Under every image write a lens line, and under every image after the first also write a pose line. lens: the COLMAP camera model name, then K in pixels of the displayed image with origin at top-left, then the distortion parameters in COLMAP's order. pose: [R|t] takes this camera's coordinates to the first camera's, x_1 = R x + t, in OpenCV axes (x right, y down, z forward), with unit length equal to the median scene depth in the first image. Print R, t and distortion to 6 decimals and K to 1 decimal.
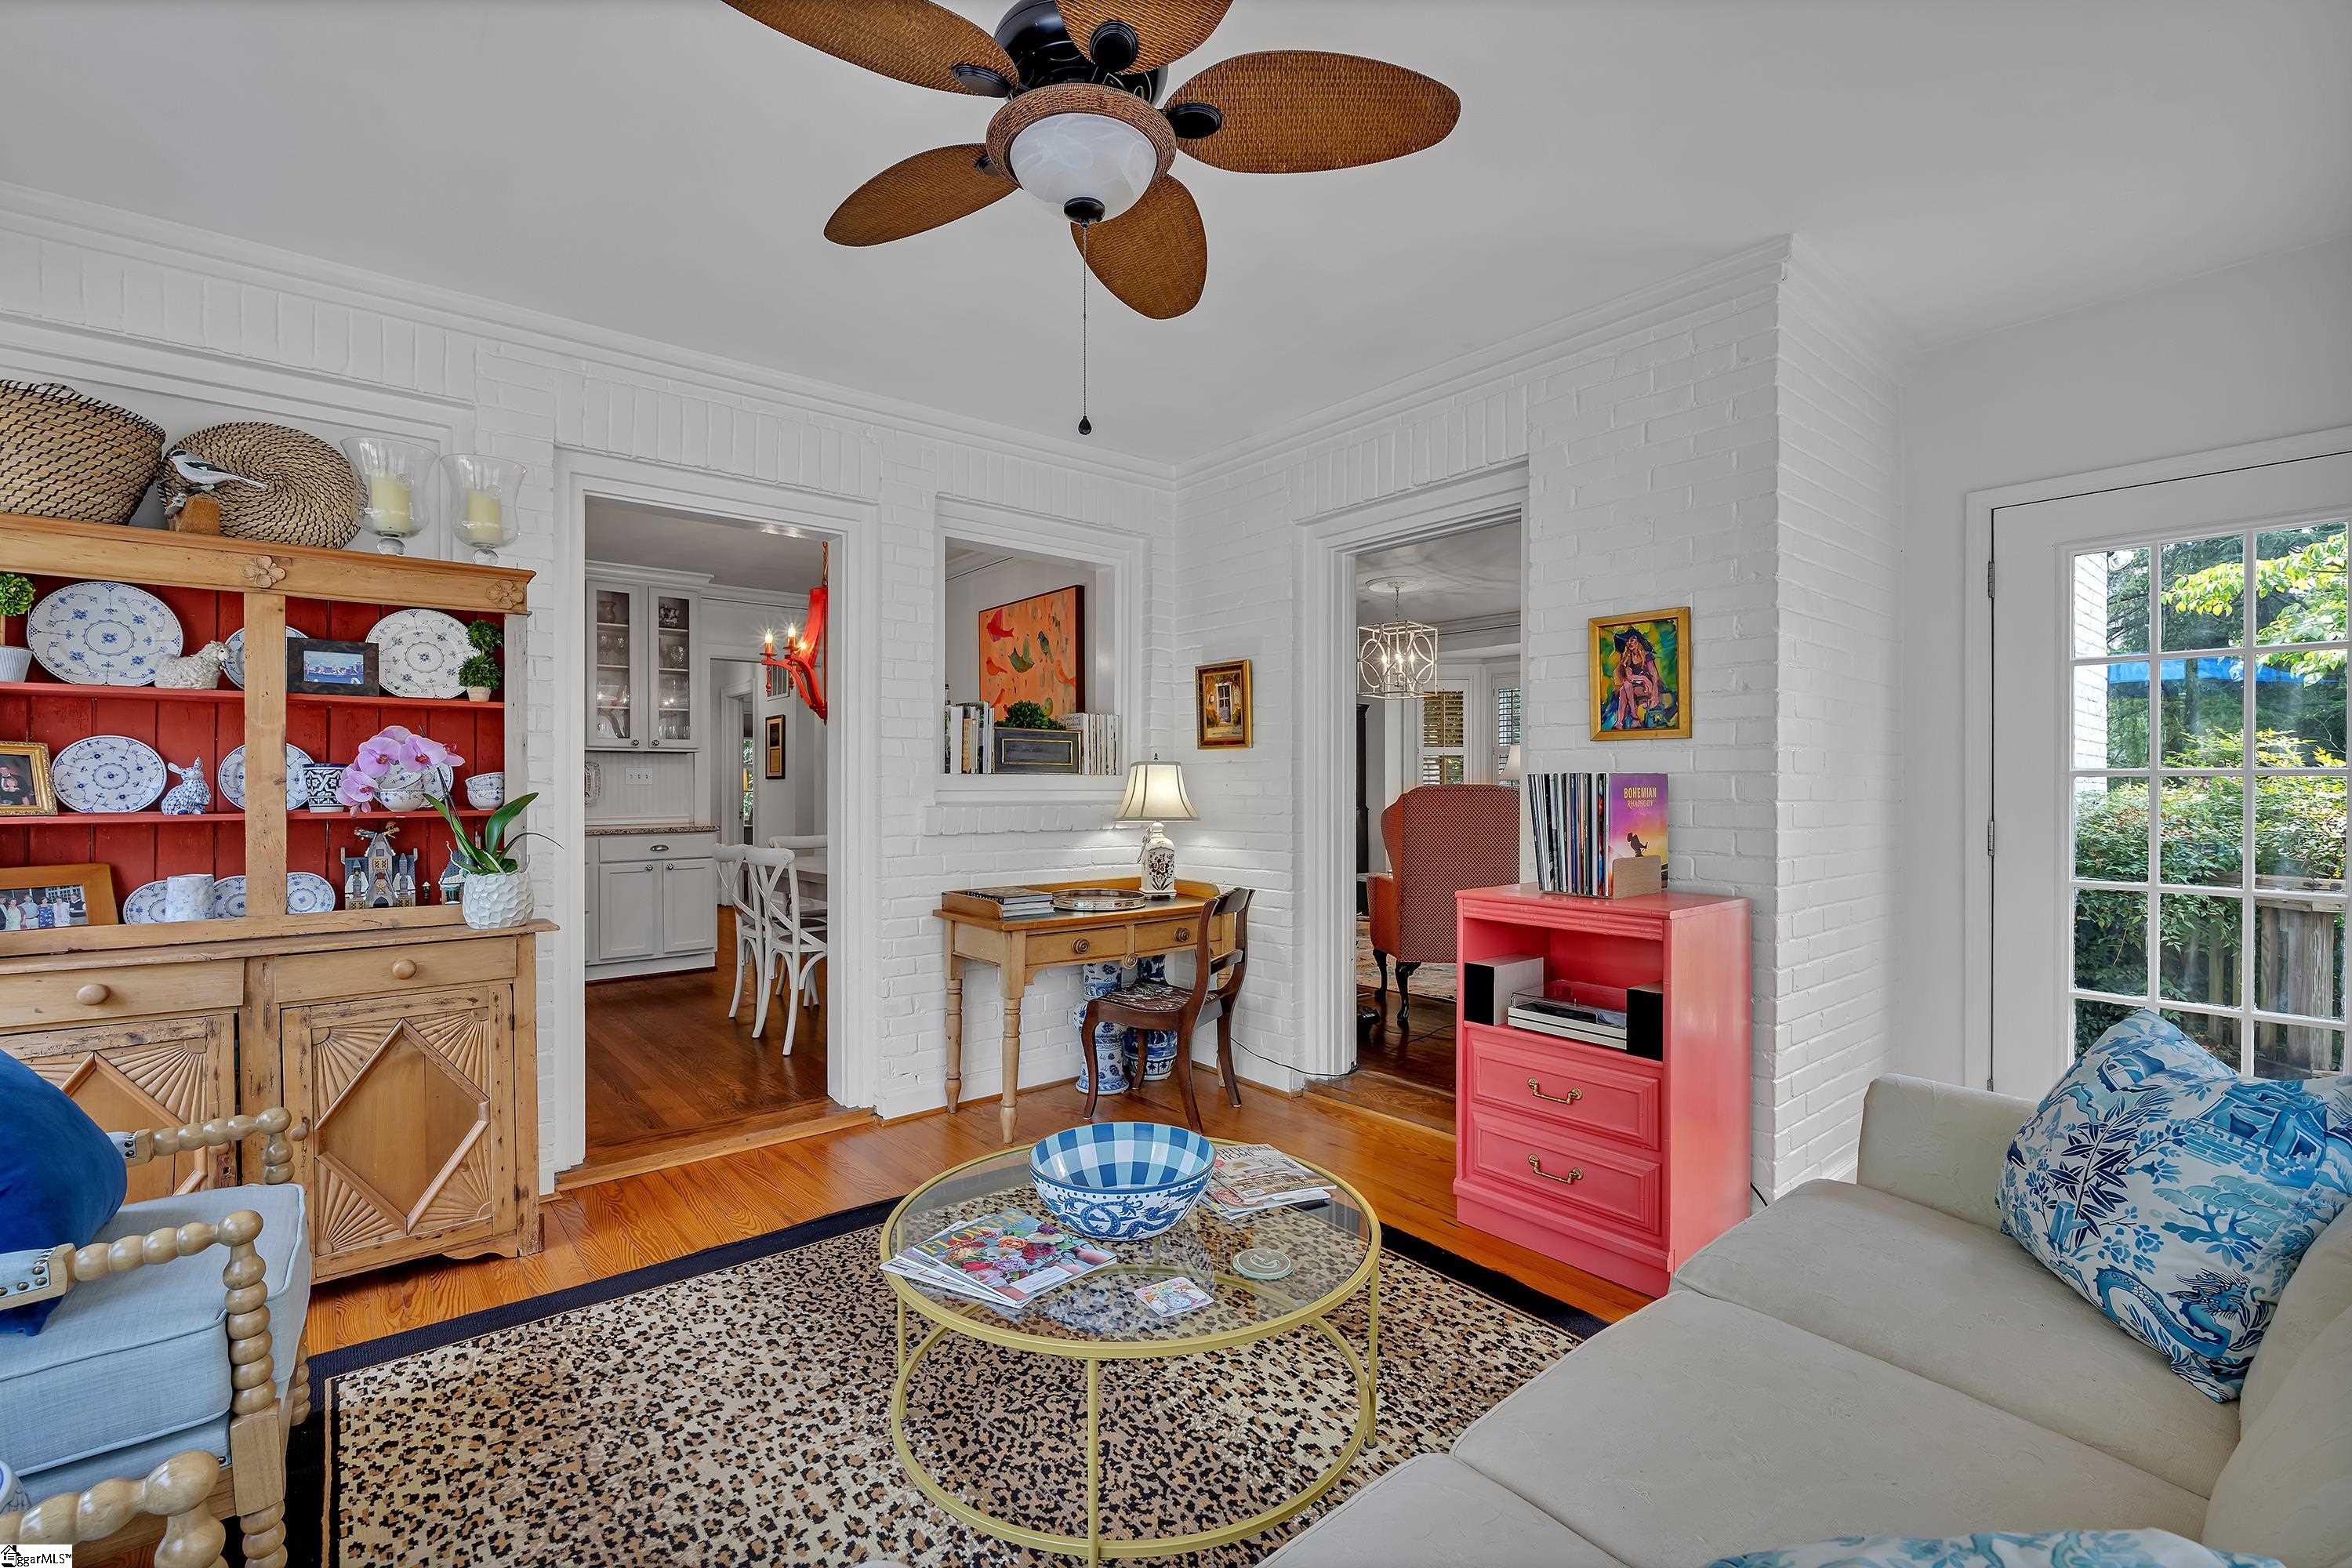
lens RADIAL K [[1020.8, 0, 1172.9], [0, 1020.8, 785.8], [0, 0, 1]] dist [-0.005497, -0.000110]
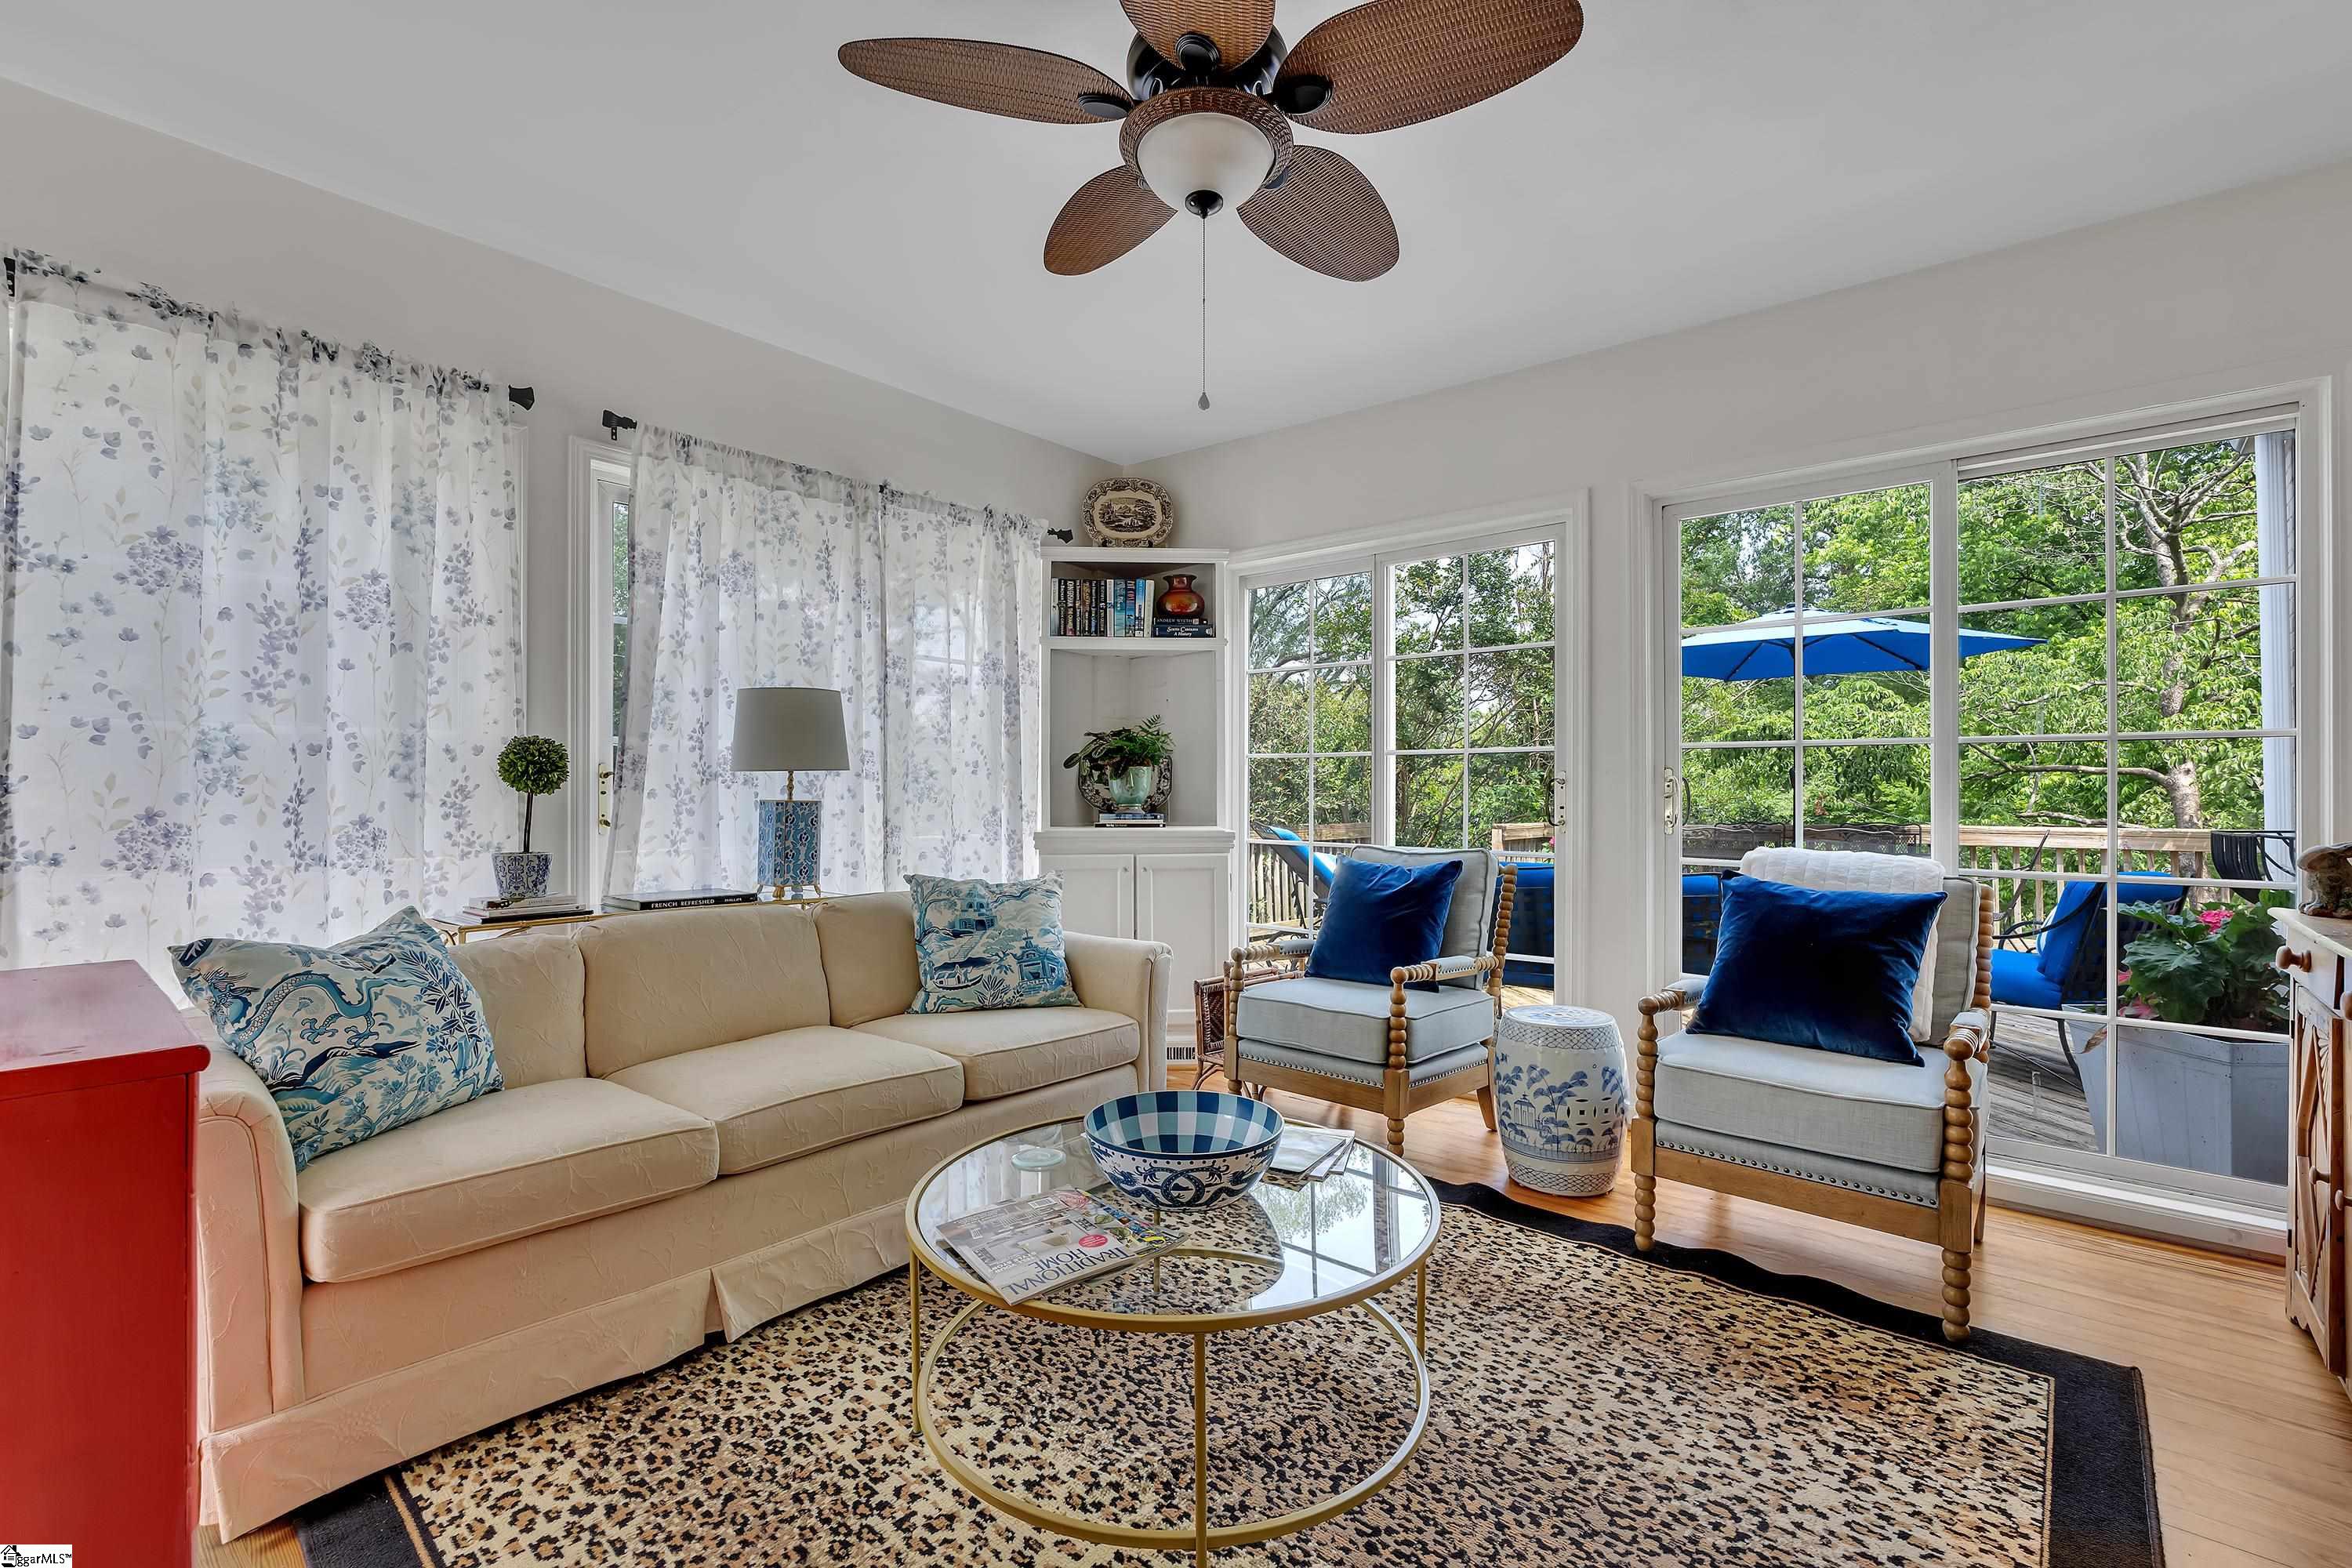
lens RADIAL K [[1020.8, 0, 1172.9], [0, 1020.8, 785.8], [0, 0, 1]] dist [-0.005497, -0.000110]
pose [[-0.985804, -0.001285, -0.167898, 0.119407], [-0.000376, 0.999985, -0.005445, 0.057075], [0.167902, -0.005304, -0.985789, 1.938243]]
